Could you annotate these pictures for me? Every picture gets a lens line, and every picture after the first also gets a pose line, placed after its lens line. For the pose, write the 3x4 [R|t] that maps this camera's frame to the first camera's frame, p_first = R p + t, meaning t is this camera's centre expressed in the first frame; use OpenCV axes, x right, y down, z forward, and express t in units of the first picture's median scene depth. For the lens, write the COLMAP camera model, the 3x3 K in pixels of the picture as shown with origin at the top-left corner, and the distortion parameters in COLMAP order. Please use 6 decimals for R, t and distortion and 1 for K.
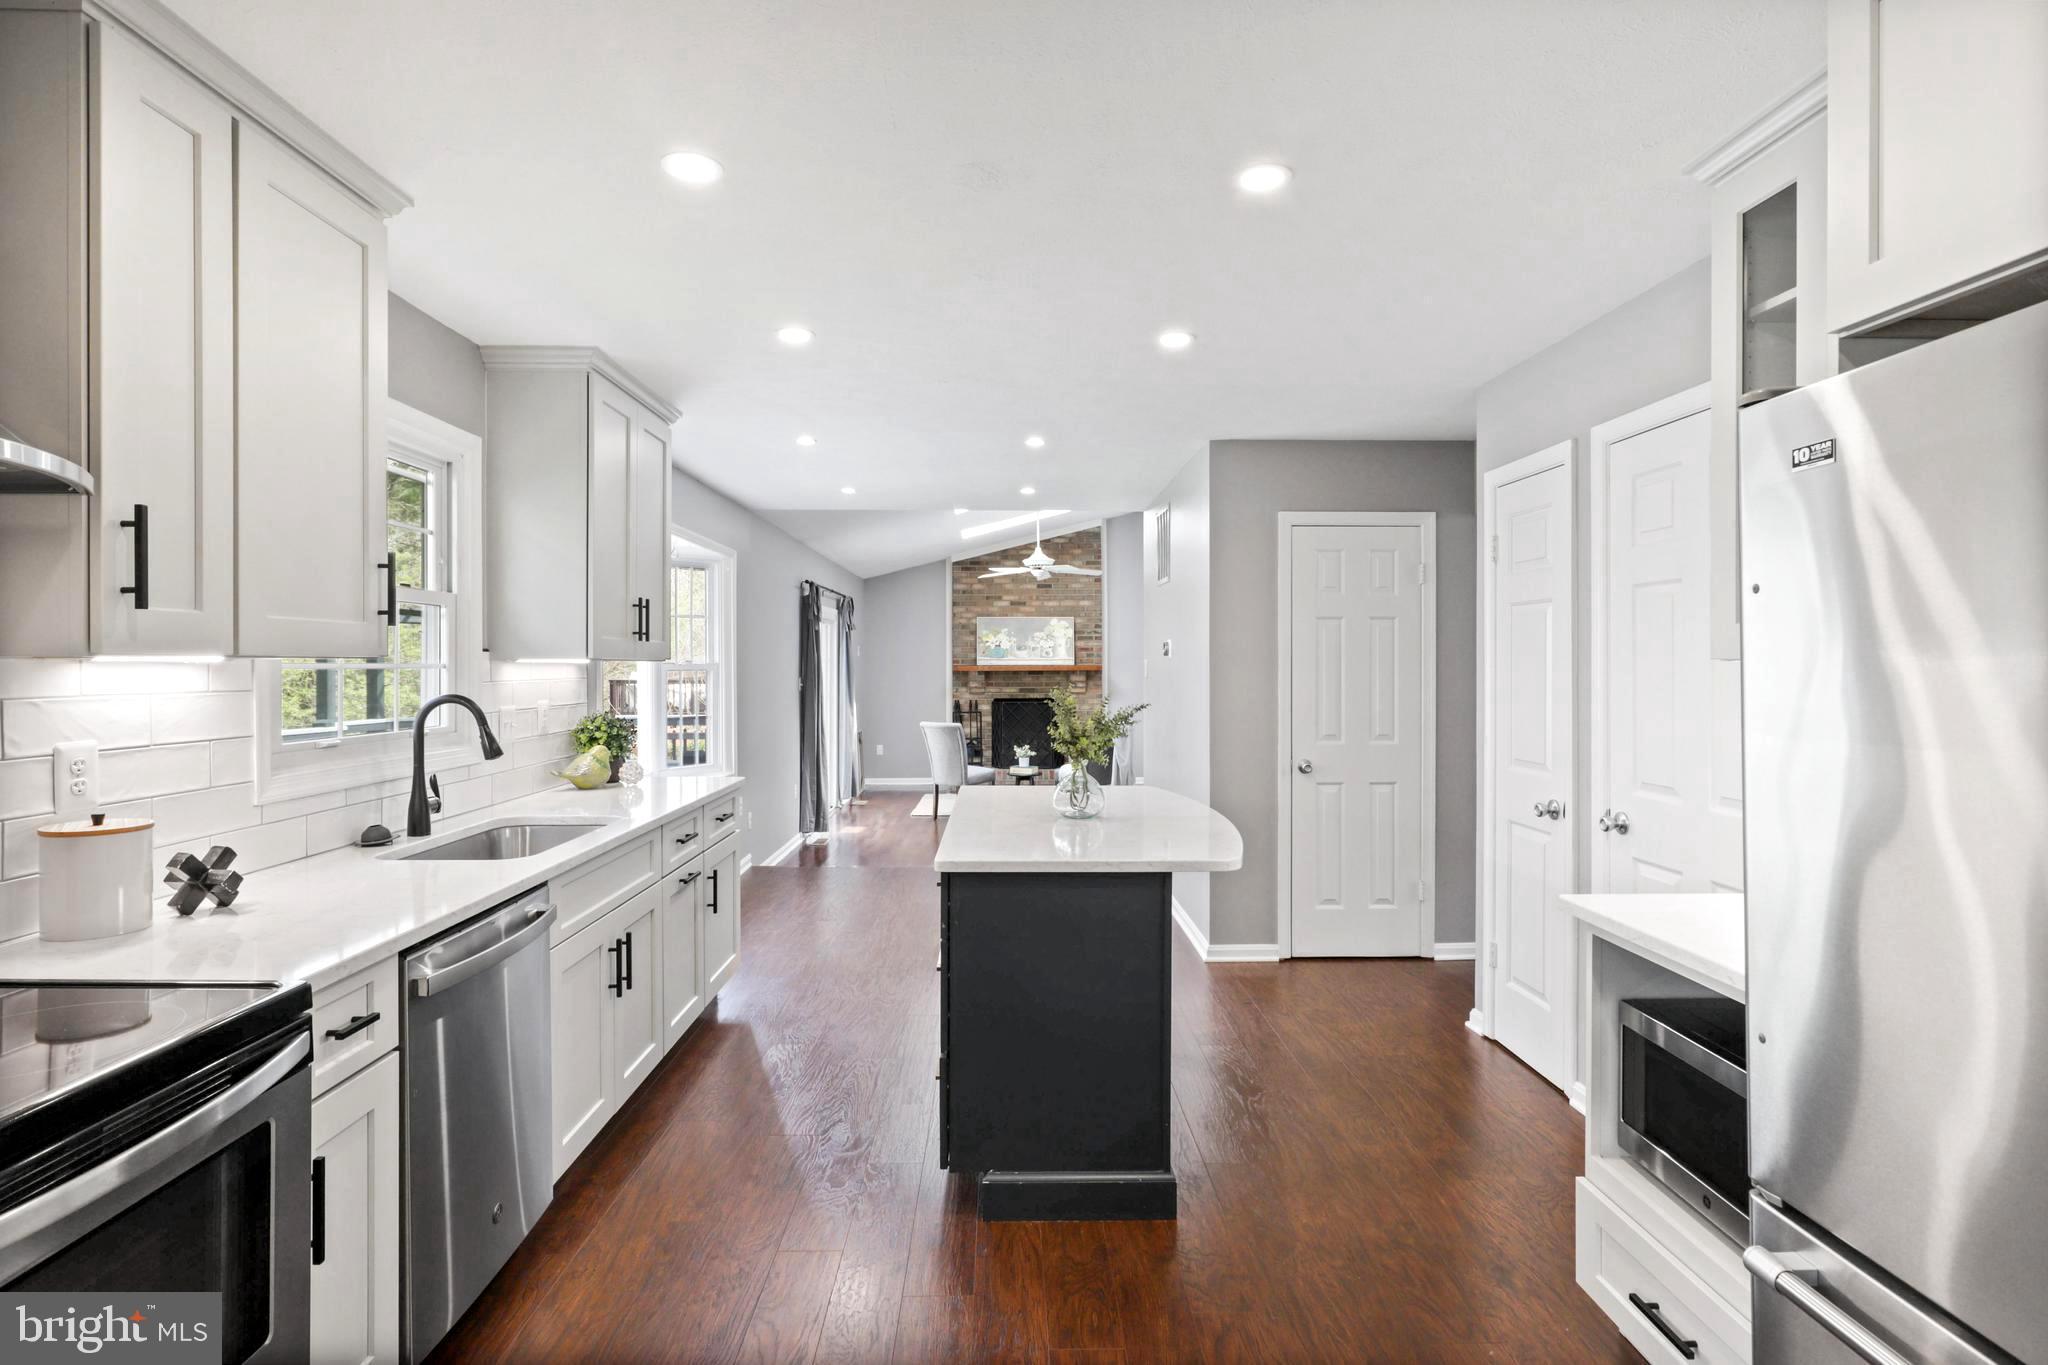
lens RADIAL K [[1024.1, 0, 1024.4], [0, 1024.1, 664.6], [0, 0, 1]] dist [-0.017653, 0.012435]
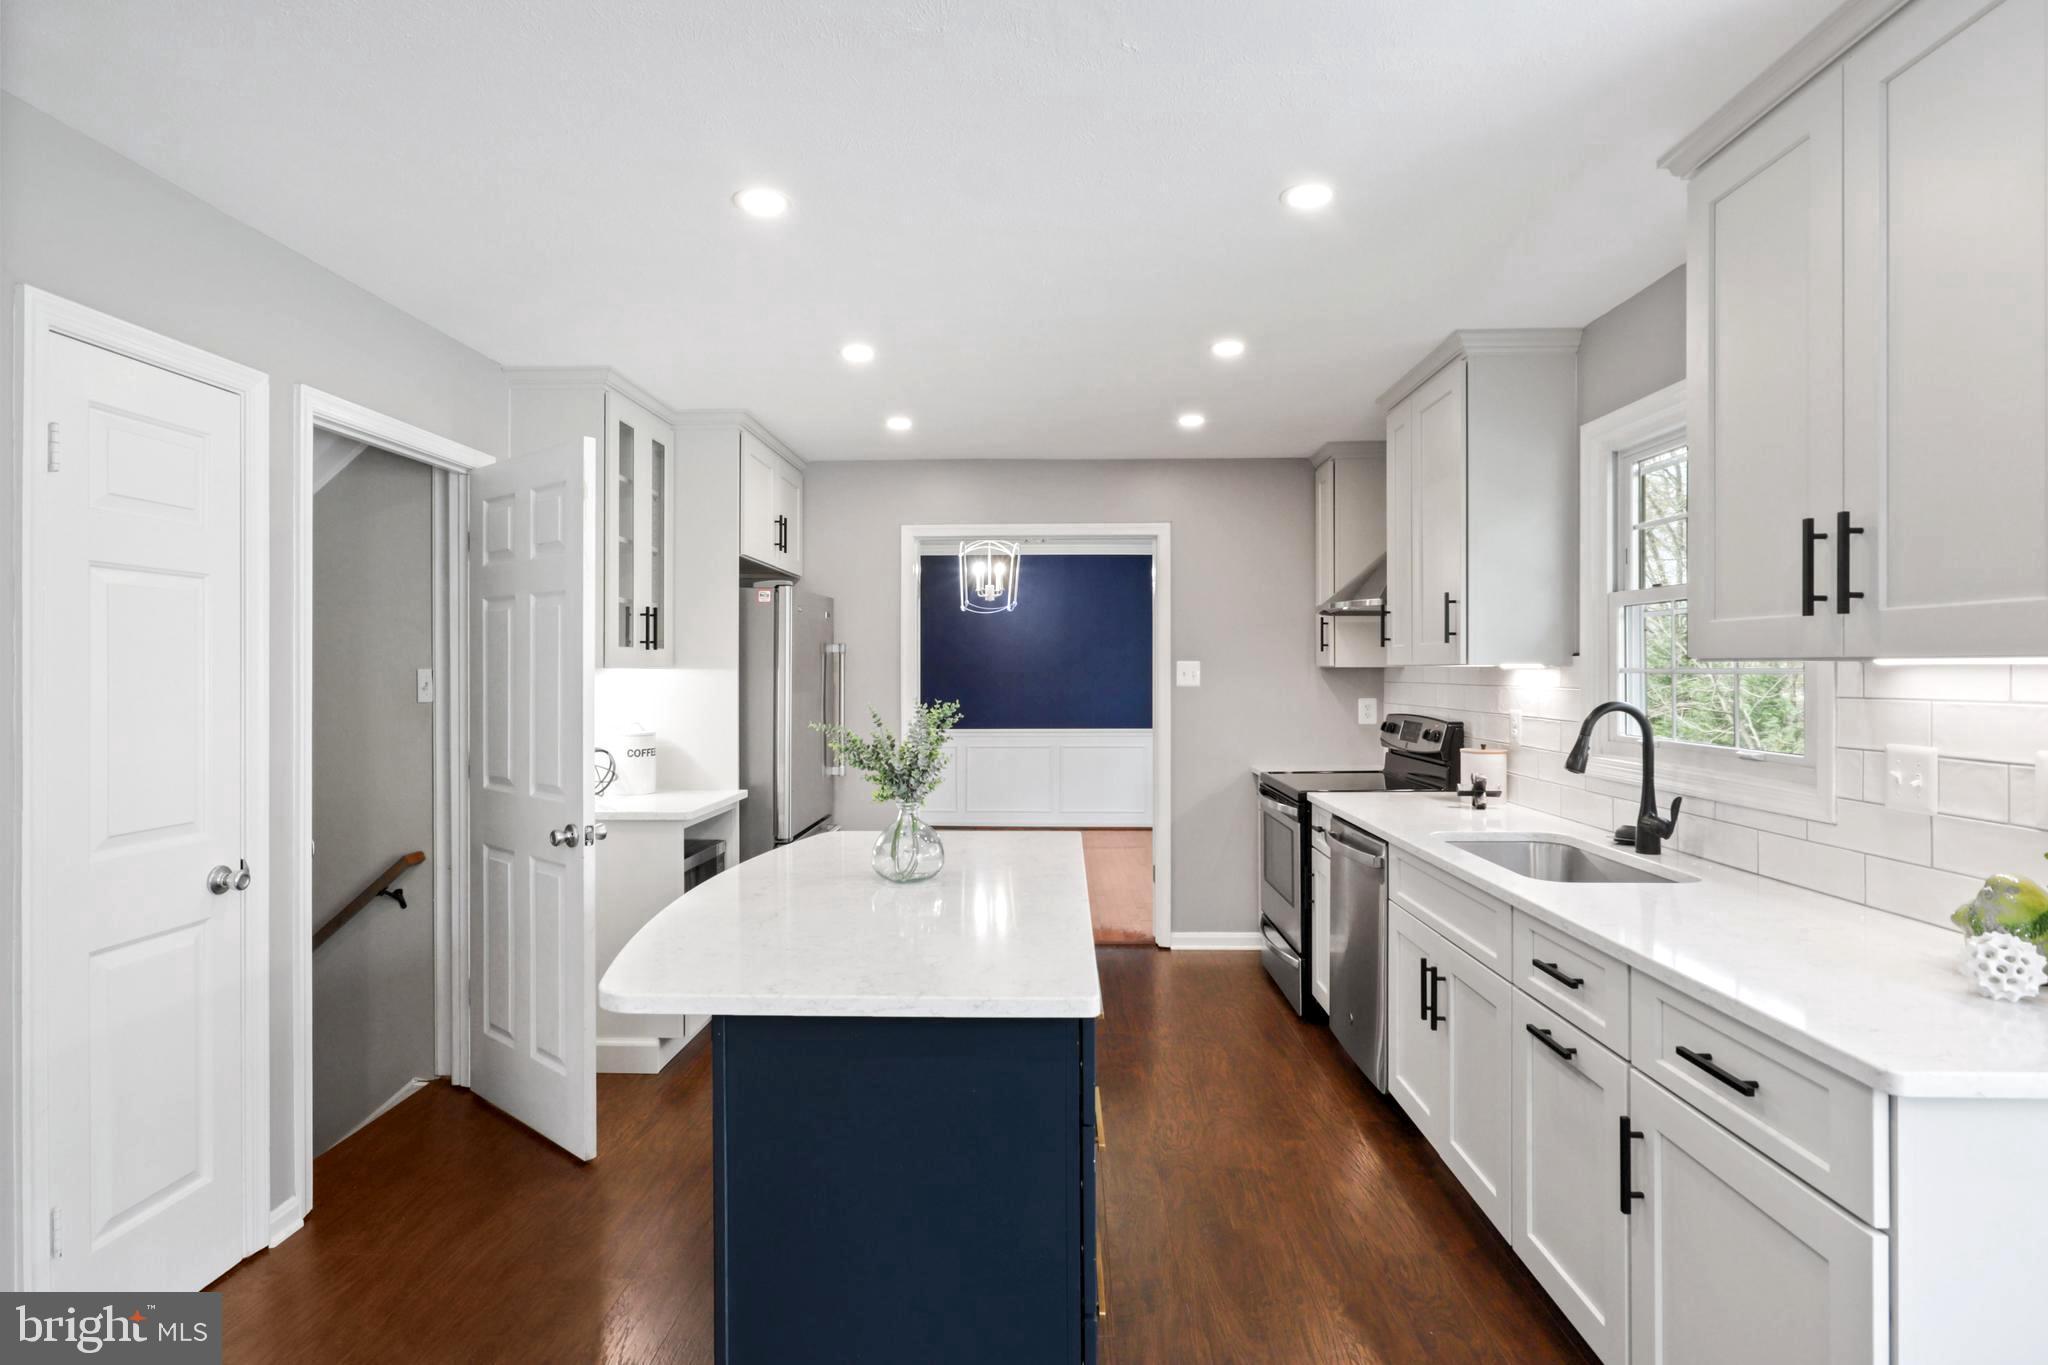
lens RADIAL K [[1024.1, 0, 1022.5], [0, 1024.1, 673.9], [0, 0, 1]] dist [-0.017653, 0.012435]
pose [[-0.998398, 0.003166, 0.056487, -0.045794], [0.003383, 0.999987, 0.003747, -0.000608], [-0.056475, 0.003932, -0.998396, 1.163258]]
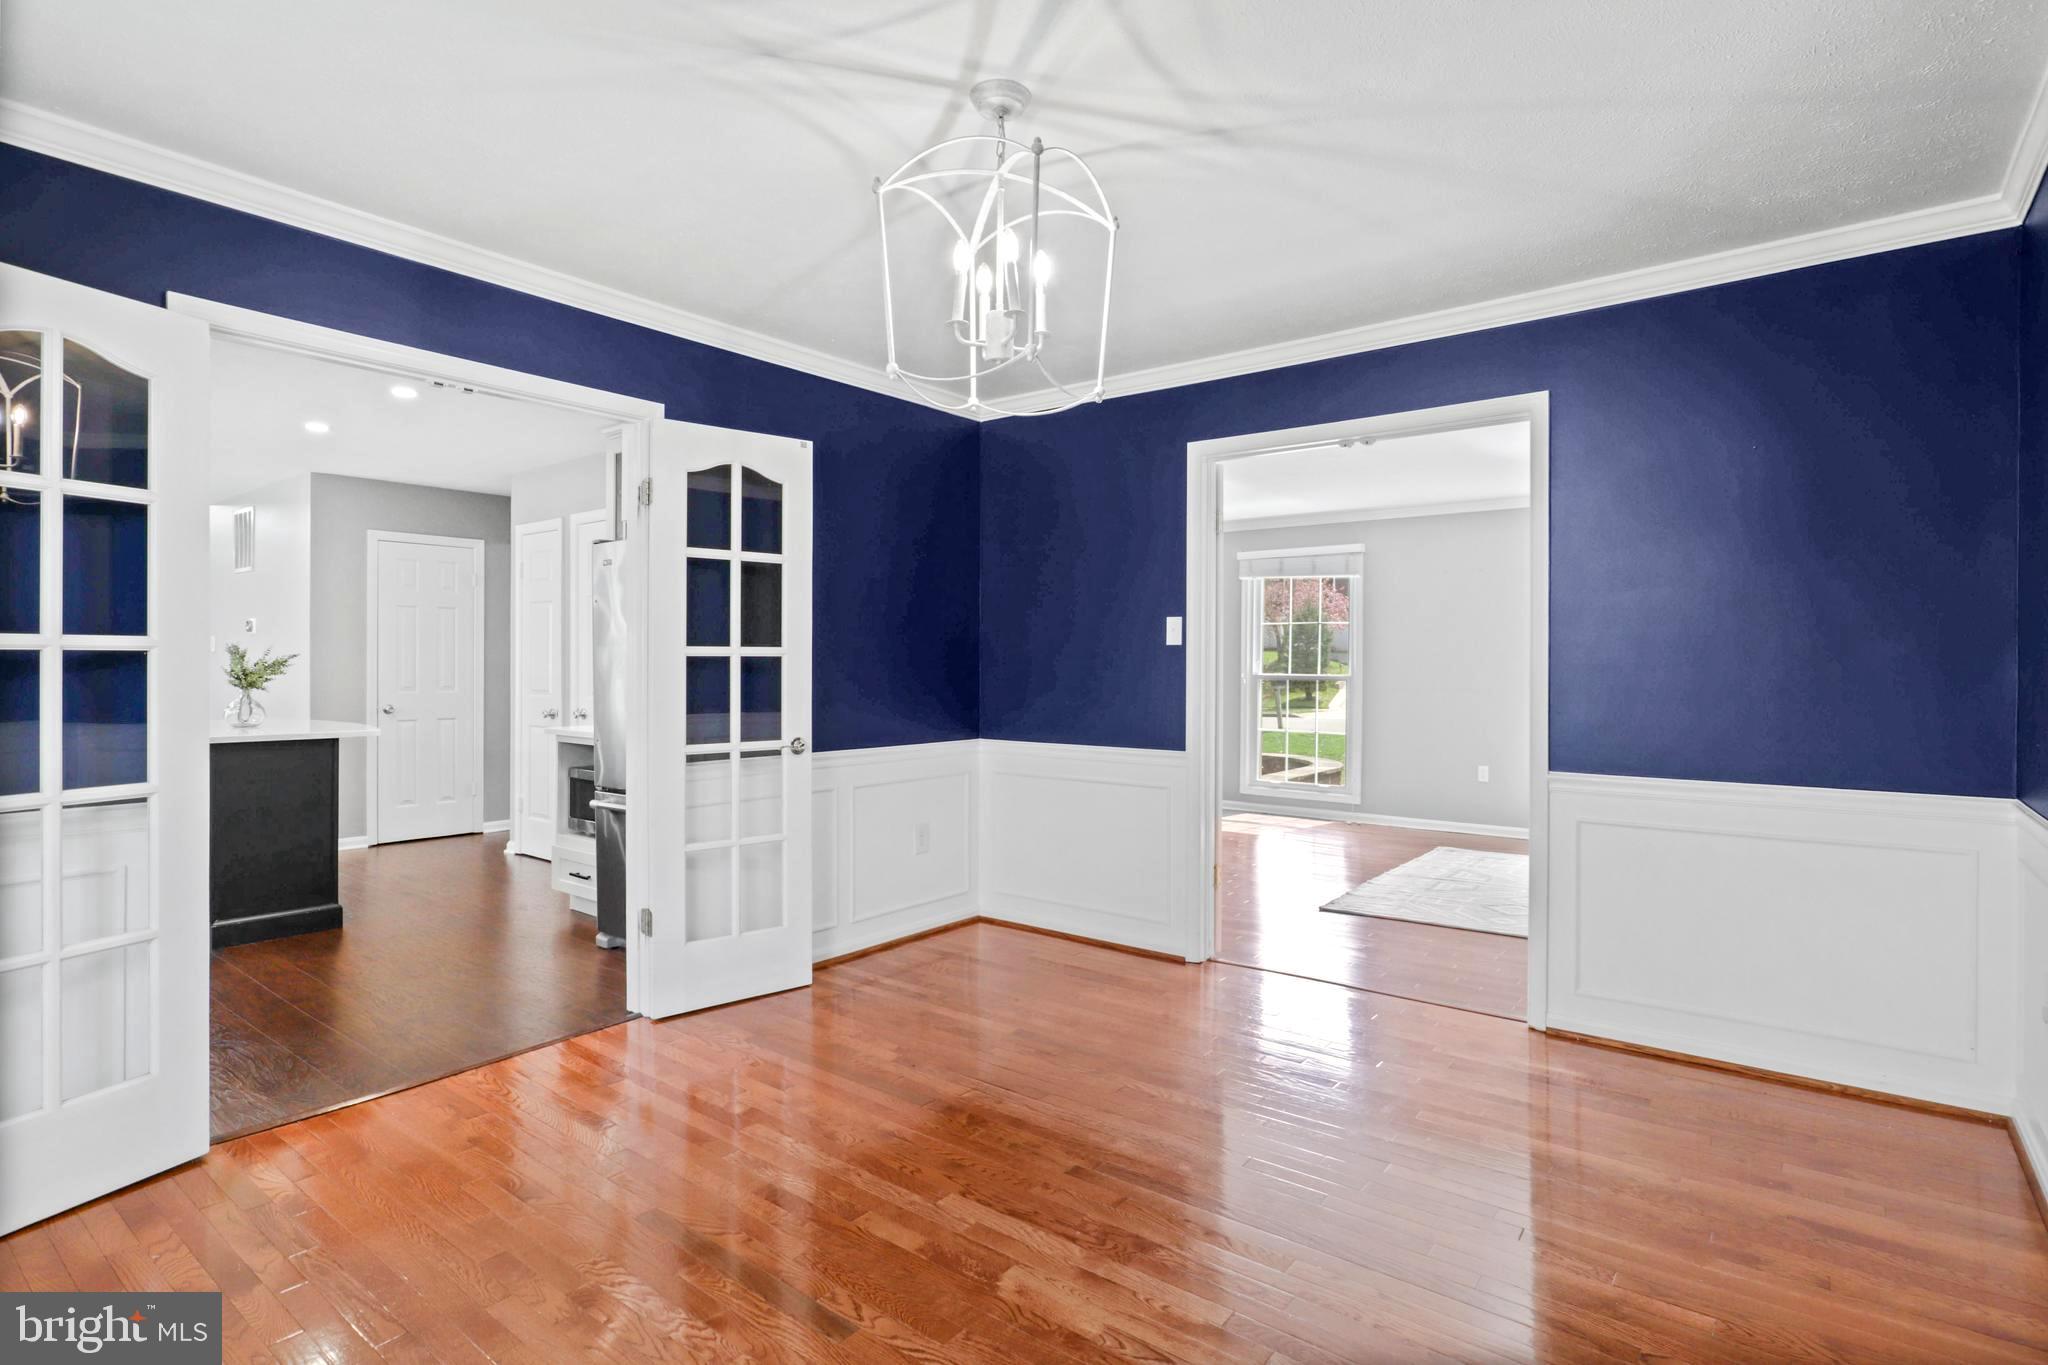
lens RADIAL K [[1024.1, 0, 1039.2], [0, 1024.1, 664.8], [0, 0, 1]] dist [-0.017653, 0.012435]
pose [[0.628618, 0.001224, 0.777713, -0.264192], [-0.002583, 0.999997, 0.000515, 0.034653], [-0.777710, -0.002333, 0.628619, -0.611105]]
